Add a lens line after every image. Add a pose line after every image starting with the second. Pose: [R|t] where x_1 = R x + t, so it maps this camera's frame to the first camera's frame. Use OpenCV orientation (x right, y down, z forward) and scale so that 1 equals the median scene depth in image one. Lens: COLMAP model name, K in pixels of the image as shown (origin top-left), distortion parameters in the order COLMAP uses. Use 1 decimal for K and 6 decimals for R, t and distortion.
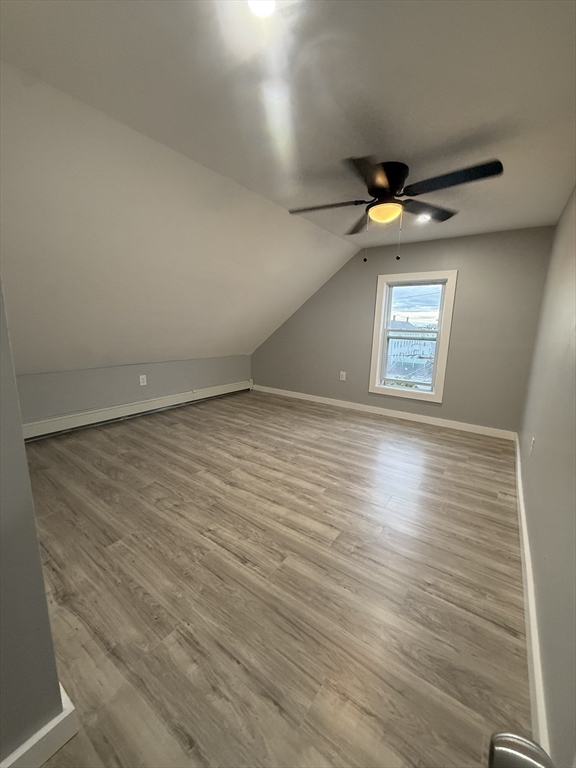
lens RADIAL K [[304.3, 0, 288.0], [0, 304.3, 384.0], [0, 0, 1]] dist [-0.001887, -0.000259]
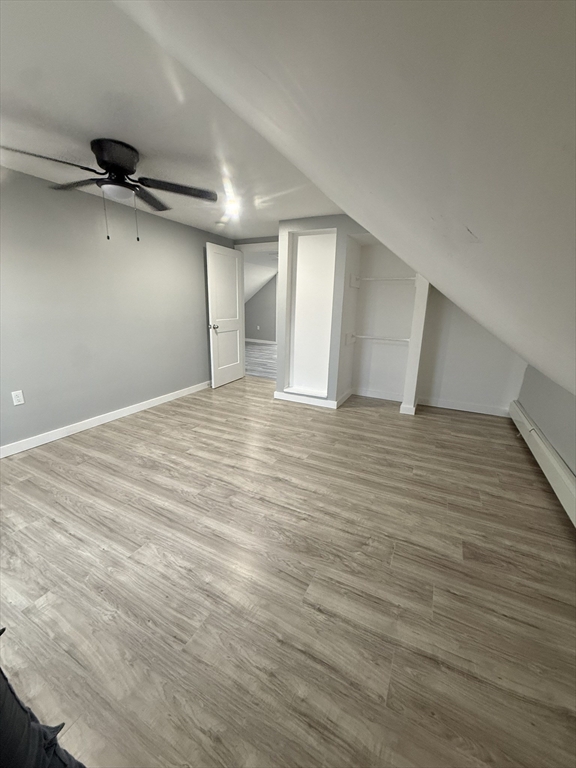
lens RADIAL K [[304.3, 0, 288.0], [0, 304.3, 384.0], [0, 0, 1]] dist [-0.001887, -0.000259]
pose [[-0.987898, -0.008253, -0.154883, -0.063699], [-0.075663, 0.897346, 0.434793, -0.347903], [0.135395, 0.441251, -0.887111, 1.668753]]
